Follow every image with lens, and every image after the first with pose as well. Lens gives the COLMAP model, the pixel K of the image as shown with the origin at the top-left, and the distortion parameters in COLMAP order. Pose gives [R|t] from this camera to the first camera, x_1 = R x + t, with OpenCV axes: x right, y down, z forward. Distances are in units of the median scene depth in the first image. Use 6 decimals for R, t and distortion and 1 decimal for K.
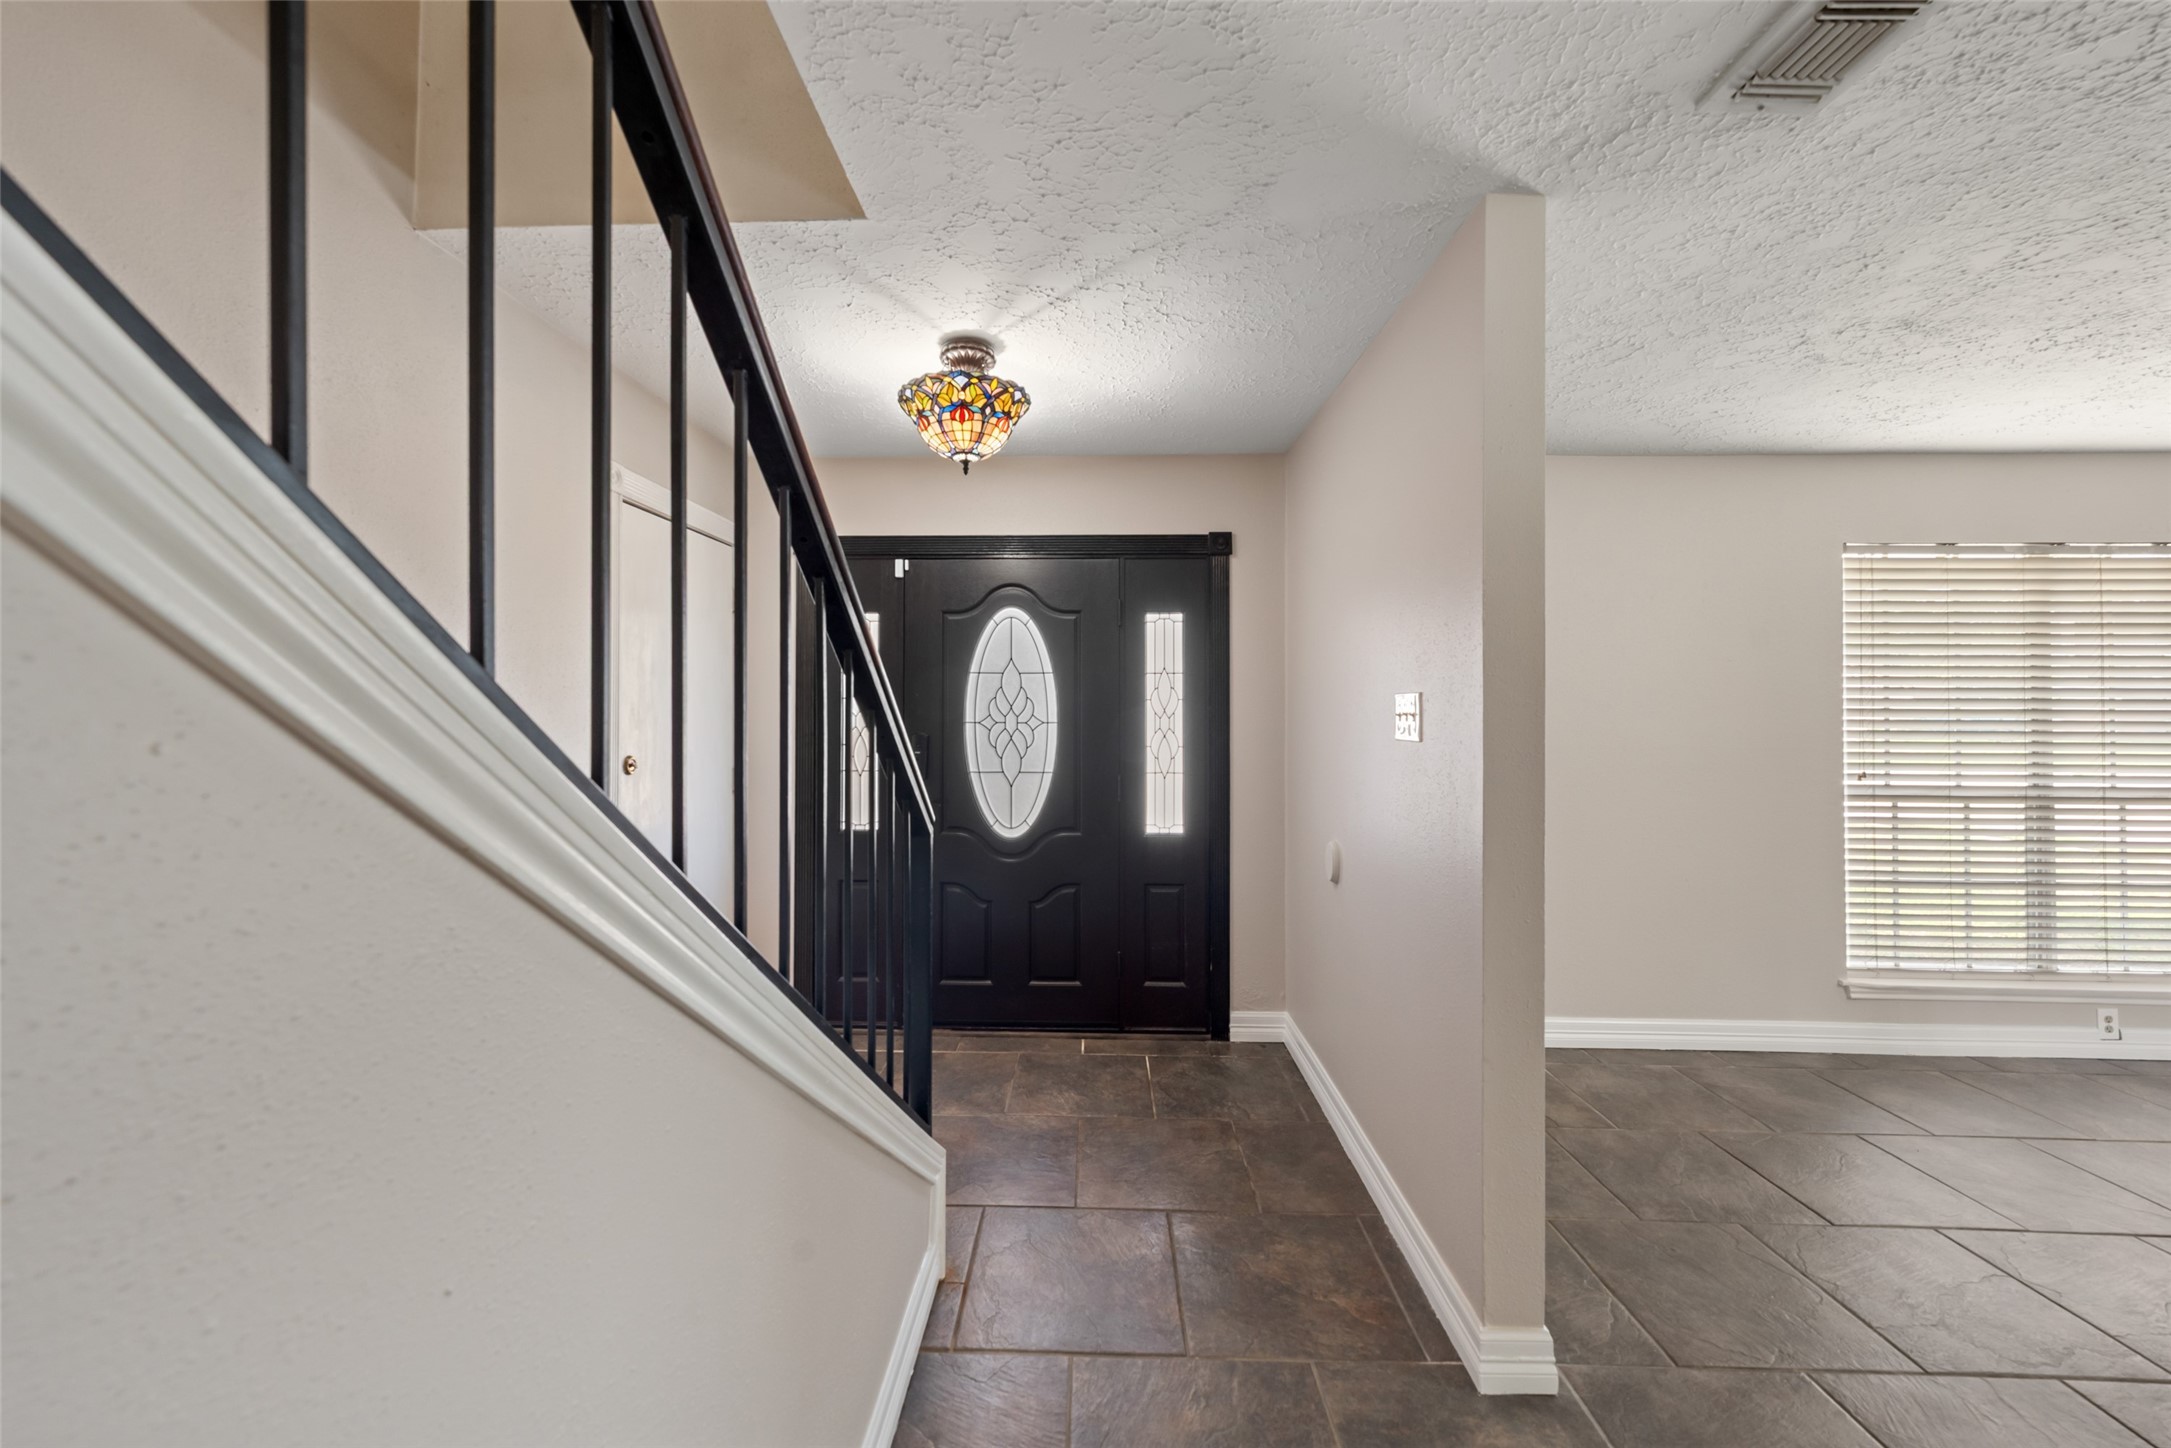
lens RADIAL K [[813.0, 0, 1071.4], [0, 813.0, 692.1], [0, 0, 1]] dist [0.000879, 0.000262]
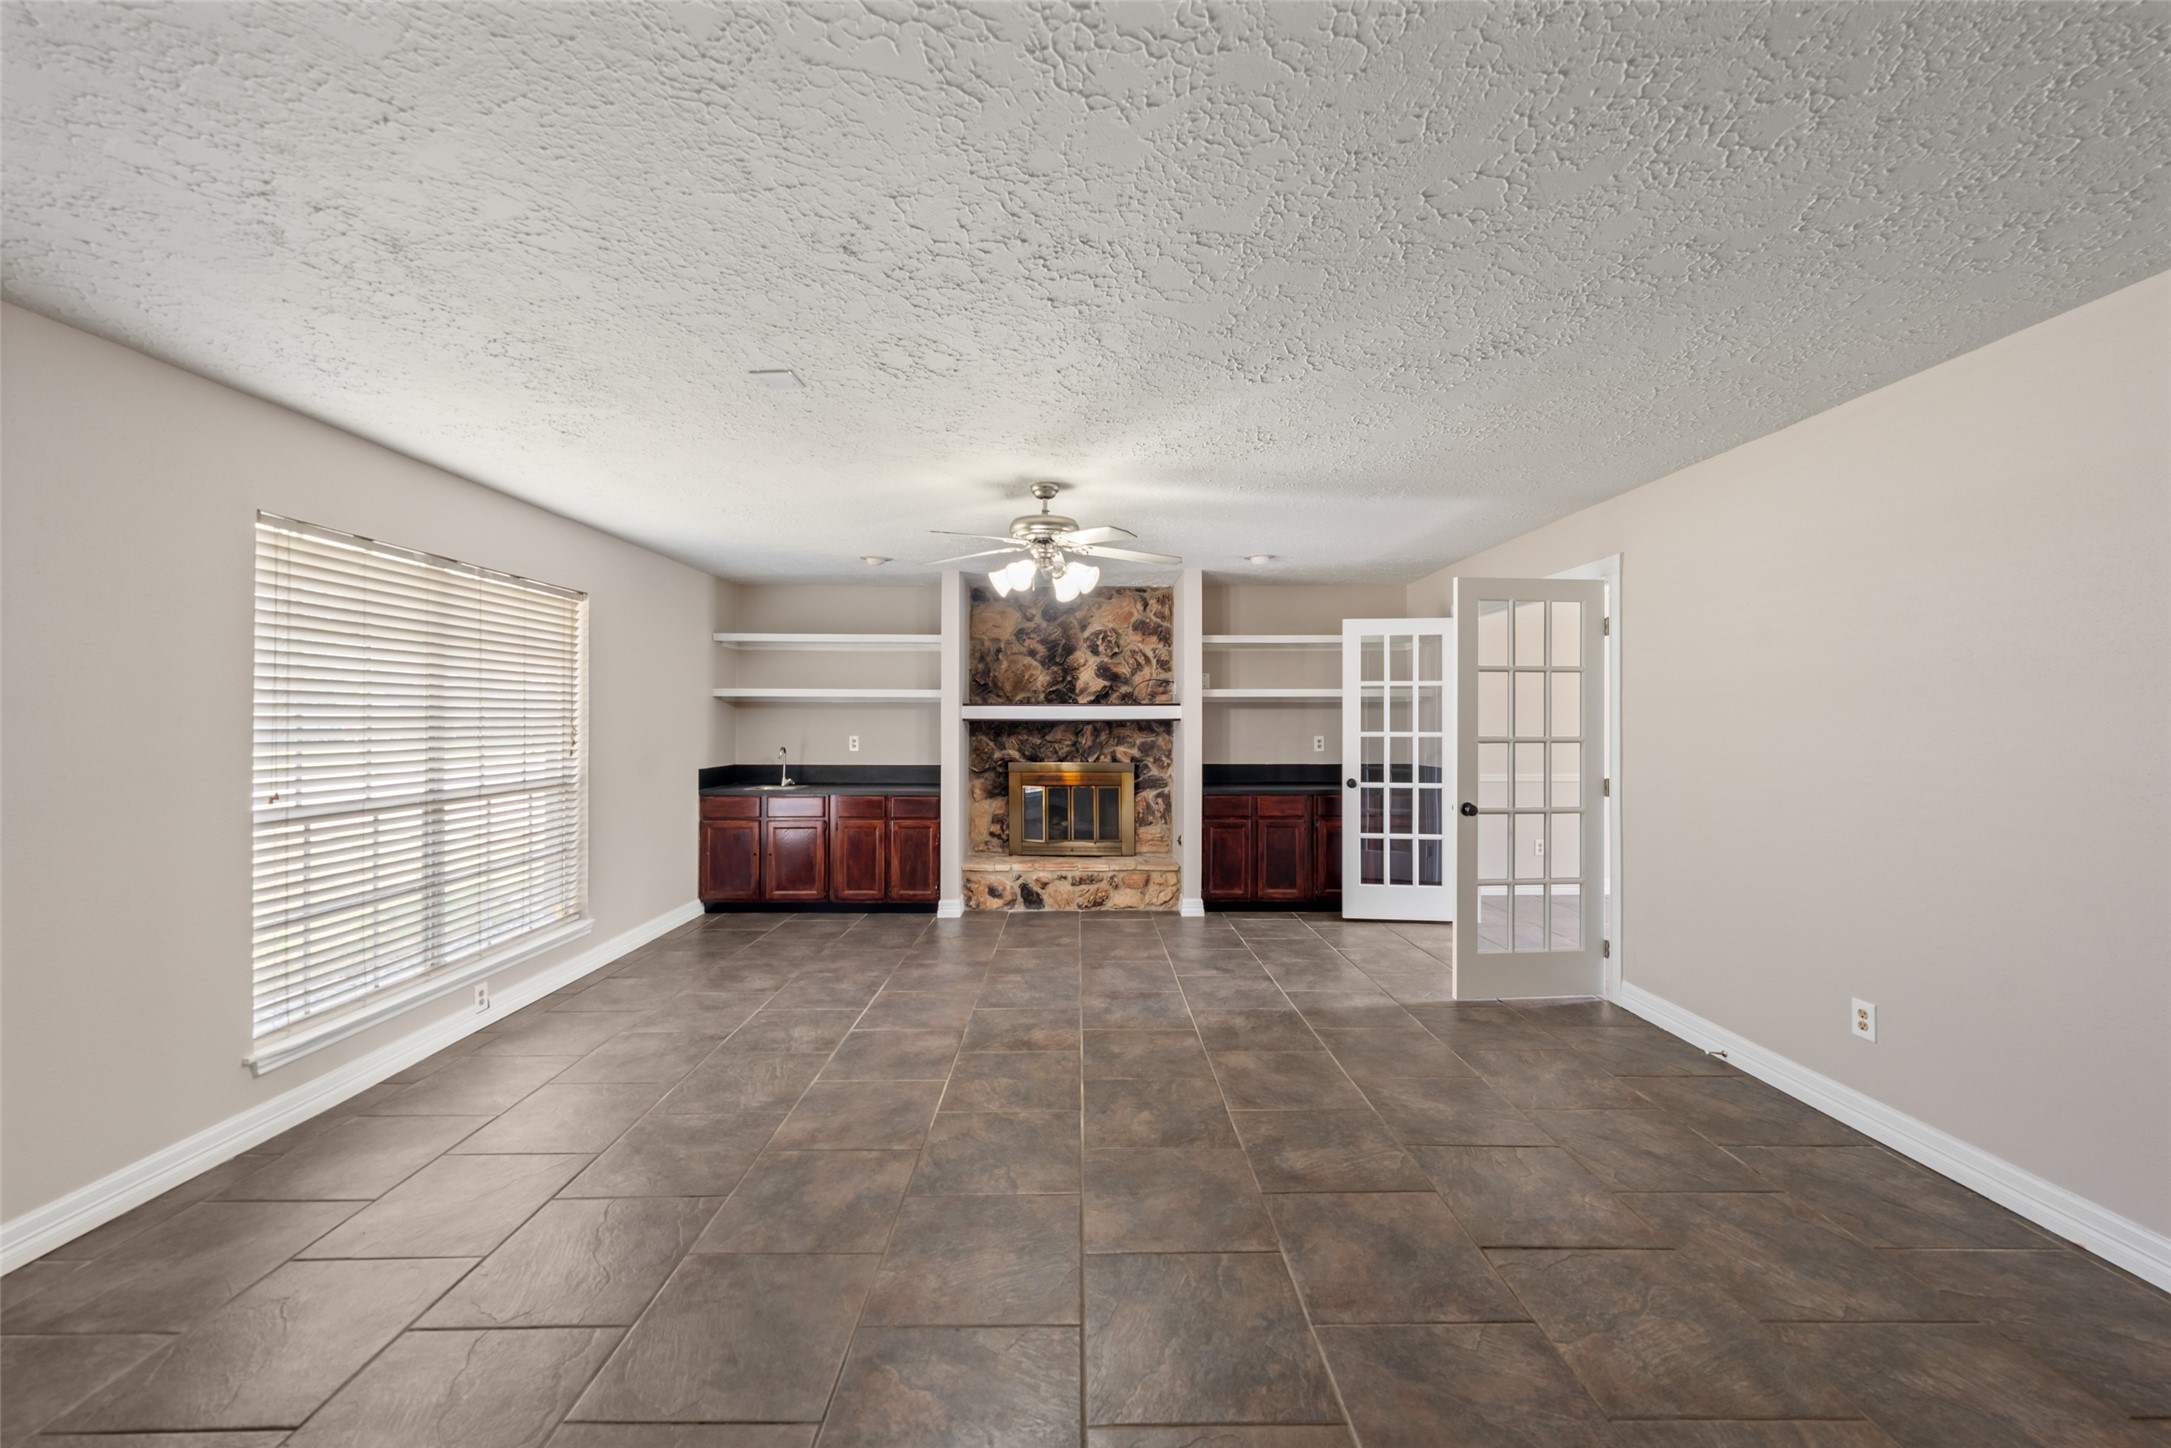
lens RADIAL K [[816.8, 0, 1080.6], [0, 816.8, 713.7], [0, 0, 1]] dist [-0.001235, 0.000252]
pose [[-0.035874, 0.001076, 0.999356, 0.121956], [-0.016407, 0.999864, -0.001665, 0.005840], [-0.999222, -0.016456, -0.035852, 0.223325]]
